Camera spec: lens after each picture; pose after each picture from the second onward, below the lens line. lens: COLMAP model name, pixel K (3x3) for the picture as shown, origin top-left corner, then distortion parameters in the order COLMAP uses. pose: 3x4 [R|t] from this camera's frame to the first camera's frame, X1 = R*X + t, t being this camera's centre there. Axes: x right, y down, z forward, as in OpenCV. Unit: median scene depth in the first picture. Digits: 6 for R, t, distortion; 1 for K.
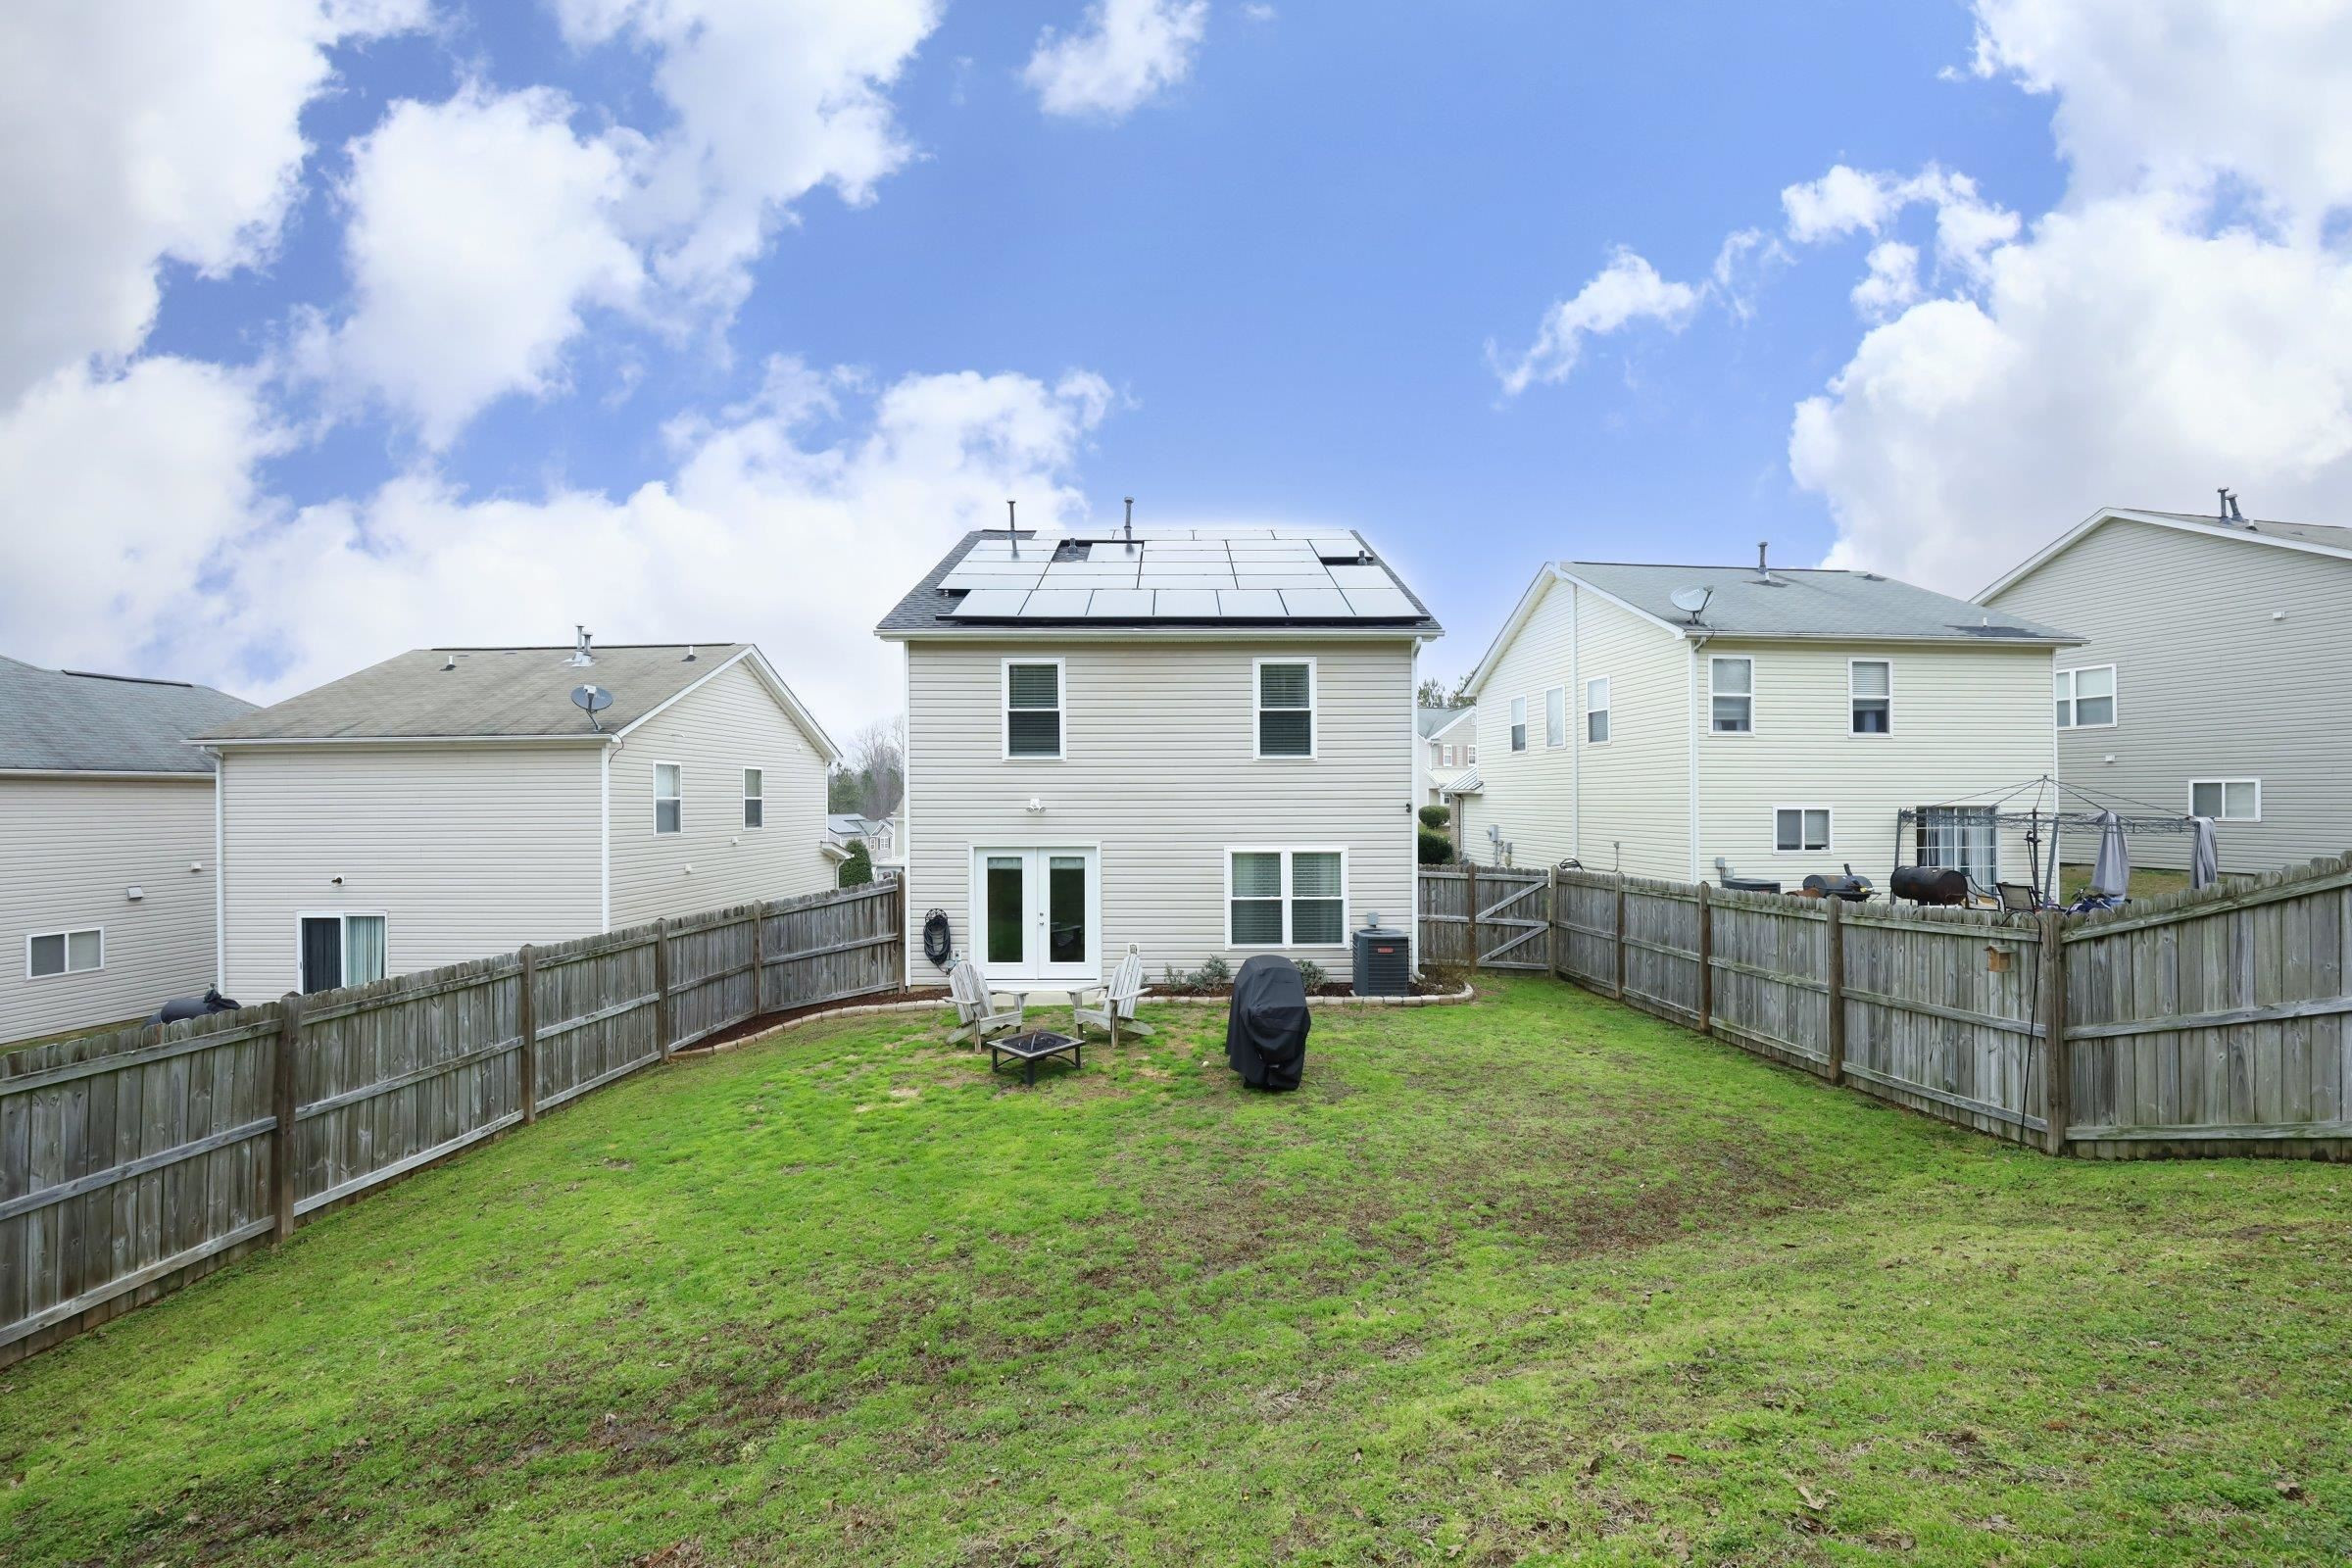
lens RADIAL K [[943.6, 0, 1175.7], [0, 943.6, 840.4], [0, 0, 1]] dist [-0.000259, -0.000357]
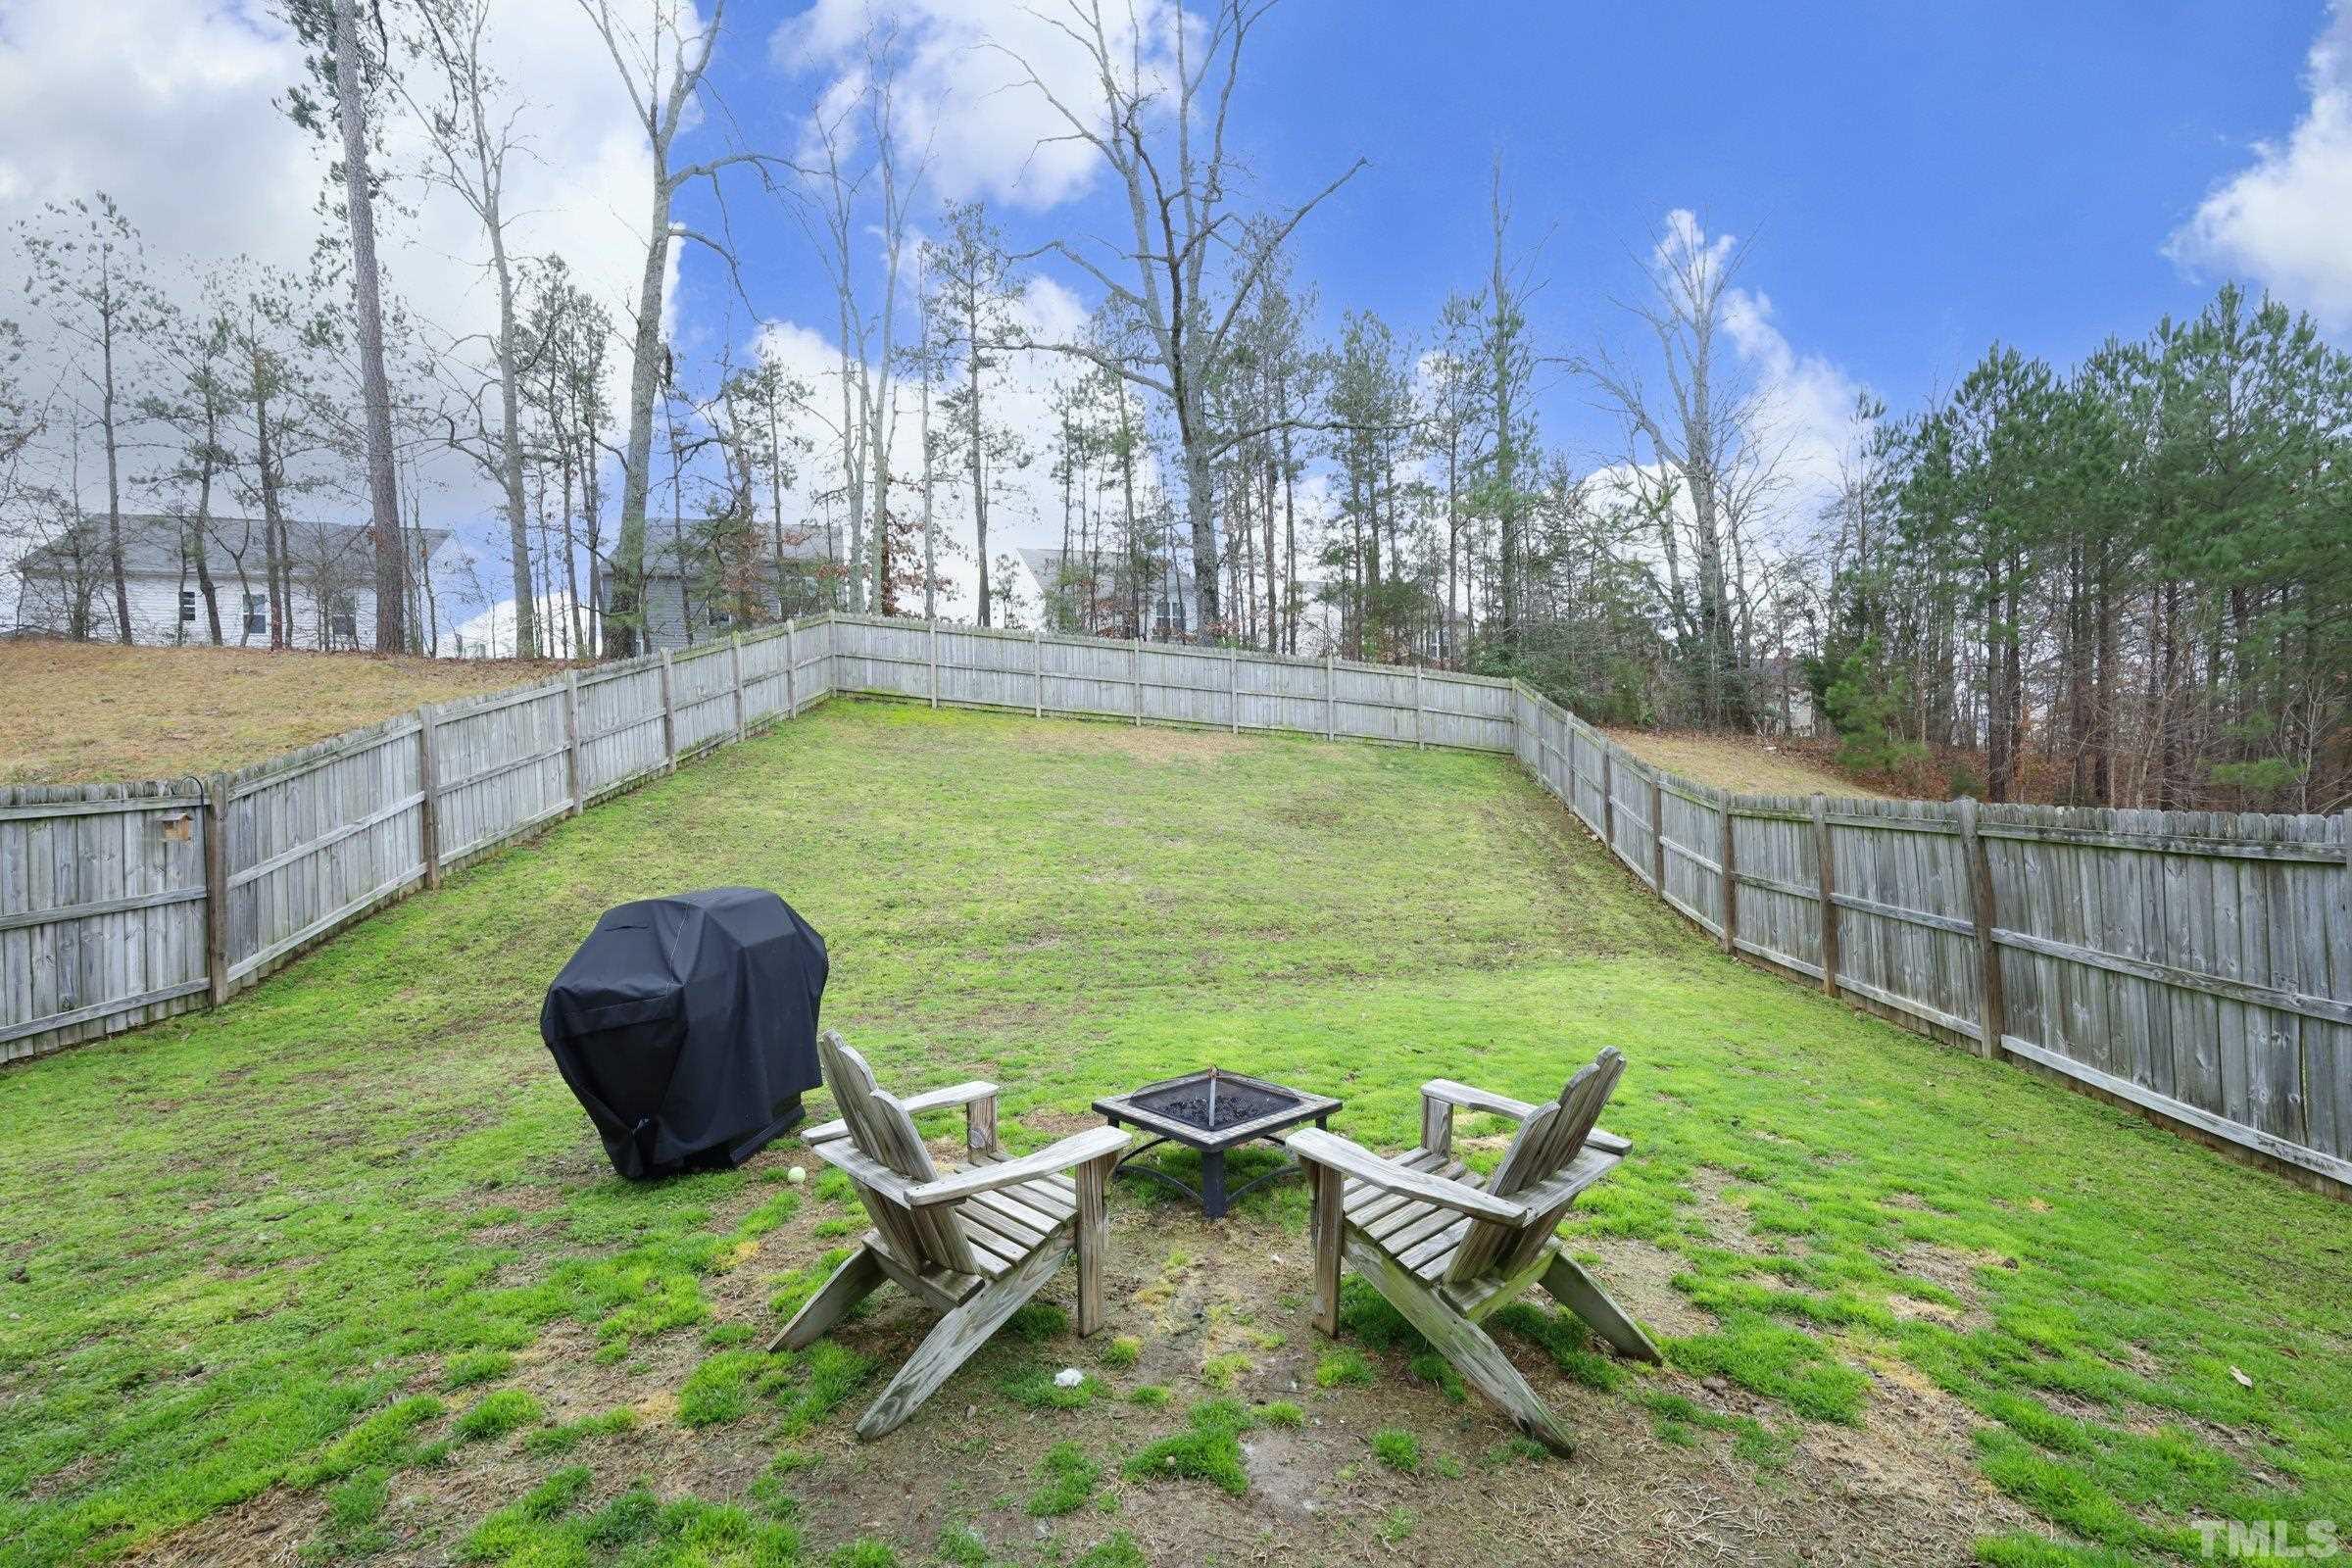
lens RADIAL K [[814.6, 0, 1161.1], [0, 814.6, 755.0], [0, 0, 1]] dist [-0.001041, 0.002197]
pose [[-0.994398, 0.033831, 0.100145, -0.225402], [0.034972, 0.999342, 0.009661, 0.085577], [-0.099752, 0.013109, -0.994926, 1.872470]]
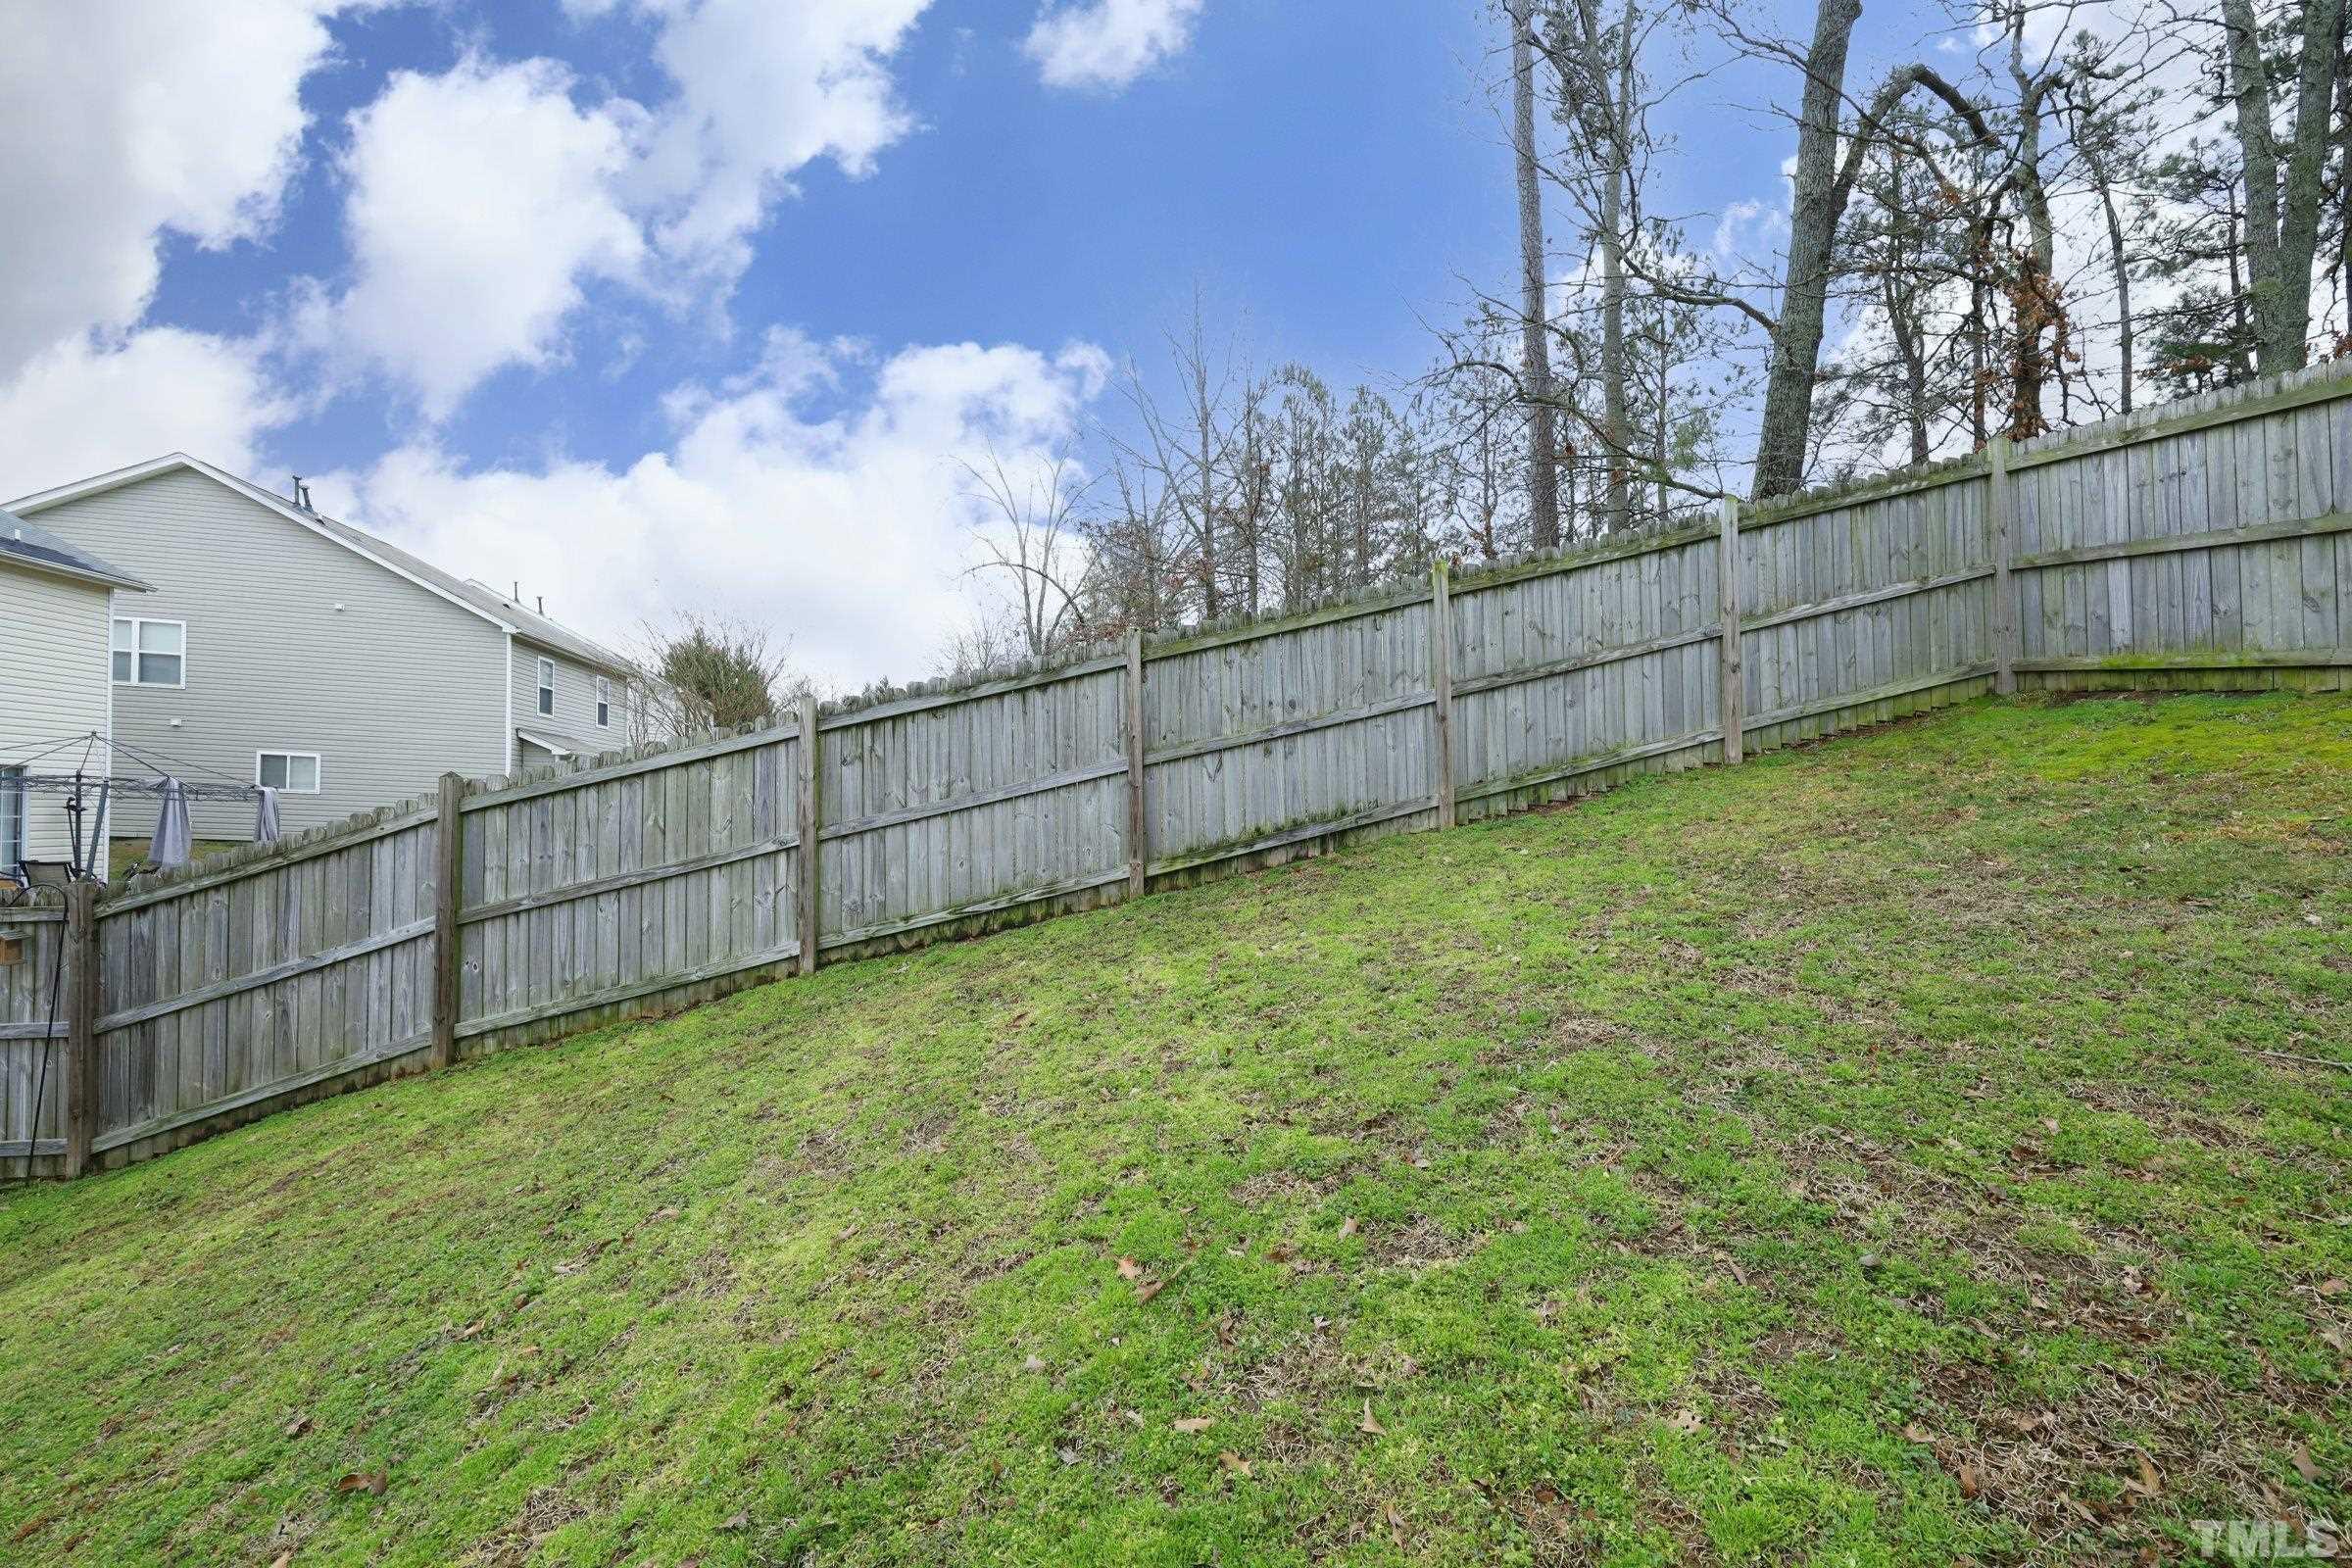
lens RADIAL K [[940.2, 0, 1185.2], [0, 940.2, 803.6], [0, 0, 1]] dist [0.001266, -0.000097]
pose [[-0.018630, 0.032528, 0.999297, 0.083899], [0.001808, 0.999470, -0.032500, 0.036774], [-0.999825, 0.001201, -0.018679, 0.047064]]
